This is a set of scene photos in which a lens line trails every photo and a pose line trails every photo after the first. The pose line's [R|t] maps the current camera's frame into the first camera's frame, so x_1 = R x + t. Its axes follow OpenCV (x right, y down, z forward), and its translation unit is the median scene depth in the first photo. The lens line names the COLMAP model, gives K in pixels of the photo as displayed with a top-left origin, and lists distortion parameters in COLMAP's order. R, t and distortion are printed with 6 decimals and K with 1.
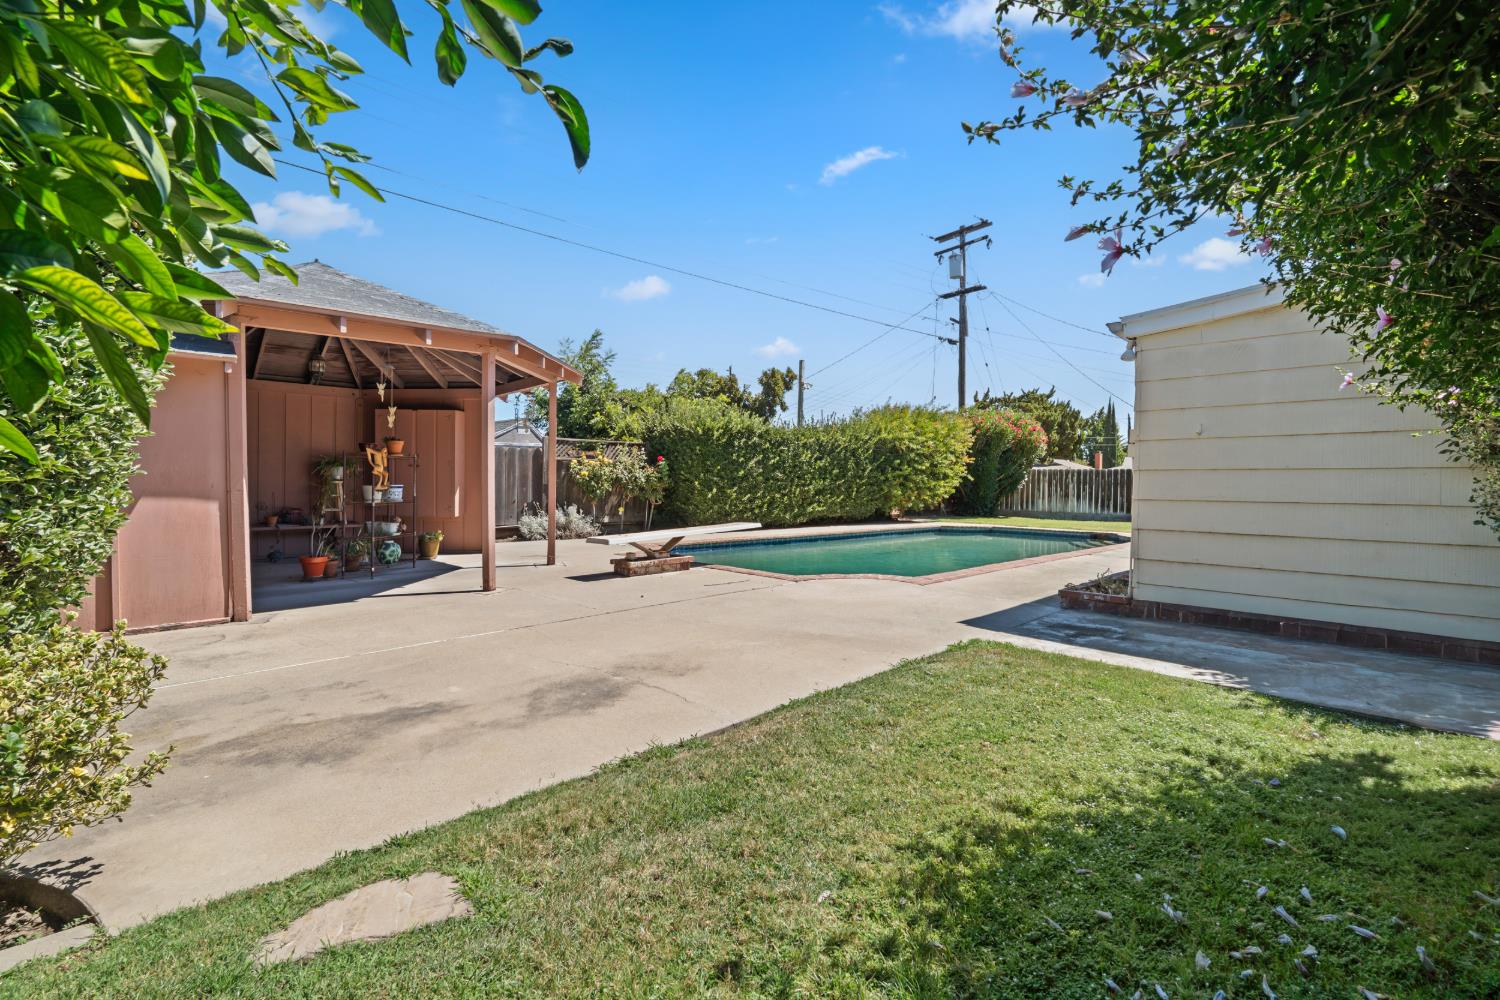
lens RADIAL K [[688.1, 0, 750.0], [0, 688.1, 500.0], [0, 0, 1]] dist [-0.004064, -0.000150]
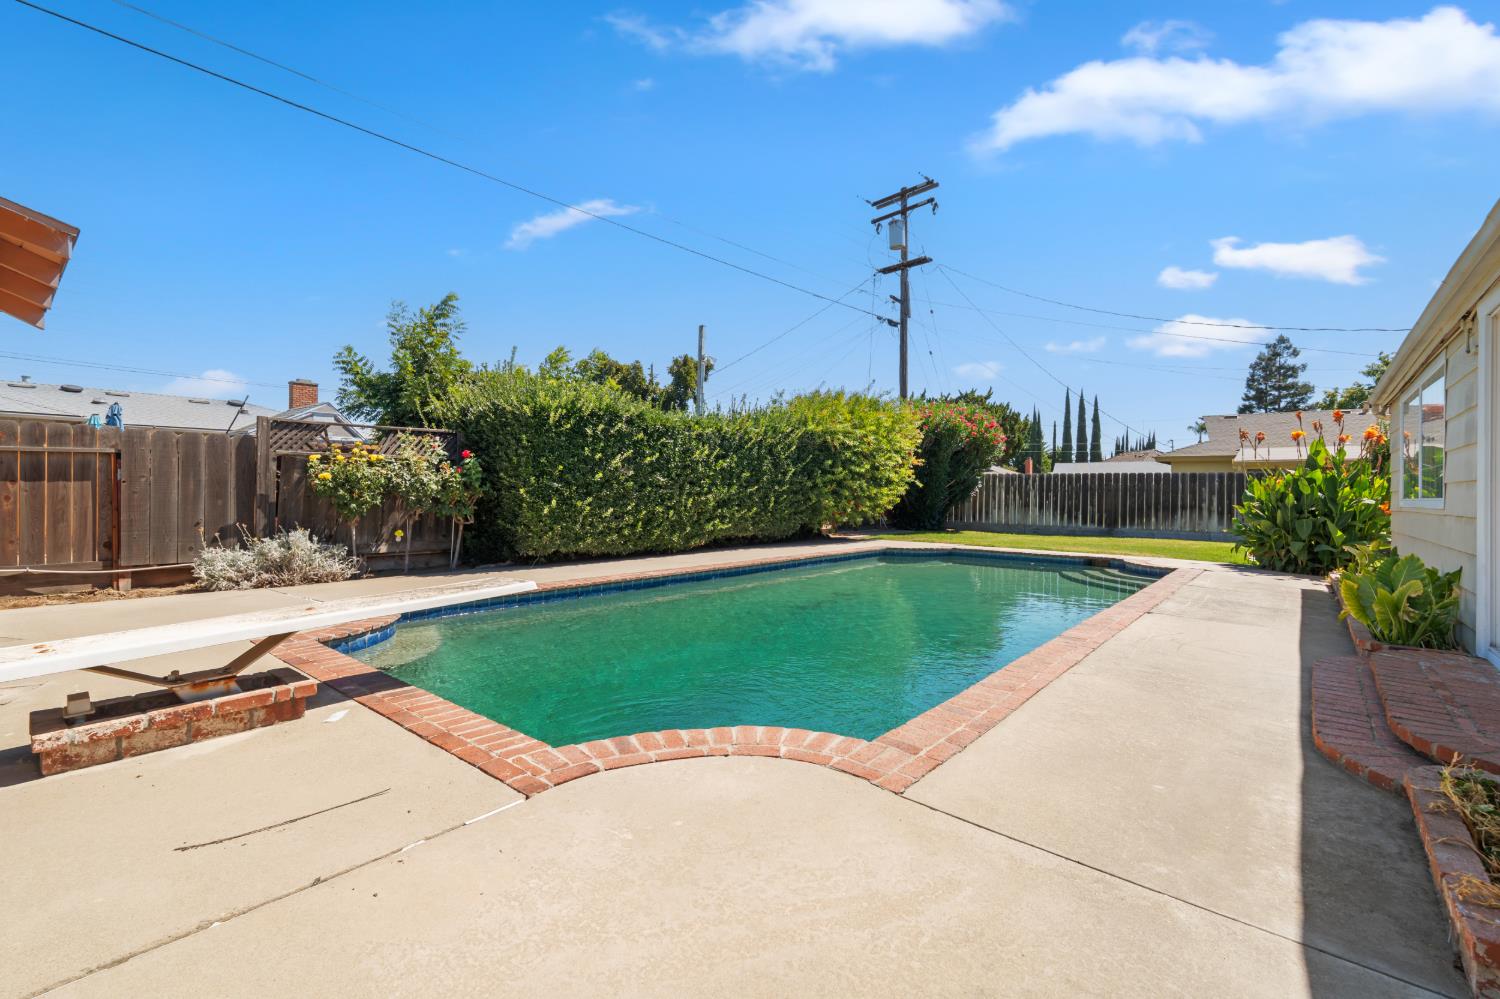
lens RADIAL K [[642.3, 0, 750.0], [0, 642.3, 499.5], [0, 0, 1]] dist [0.000562, 0.000076]
pose [[0.996214, -0.001437, 0.086928, 0.063936], [0.002107, 0.999969, -0.007616, -0.009322], [-0.086915, 0.007770, 0.996185, 0.293034]]
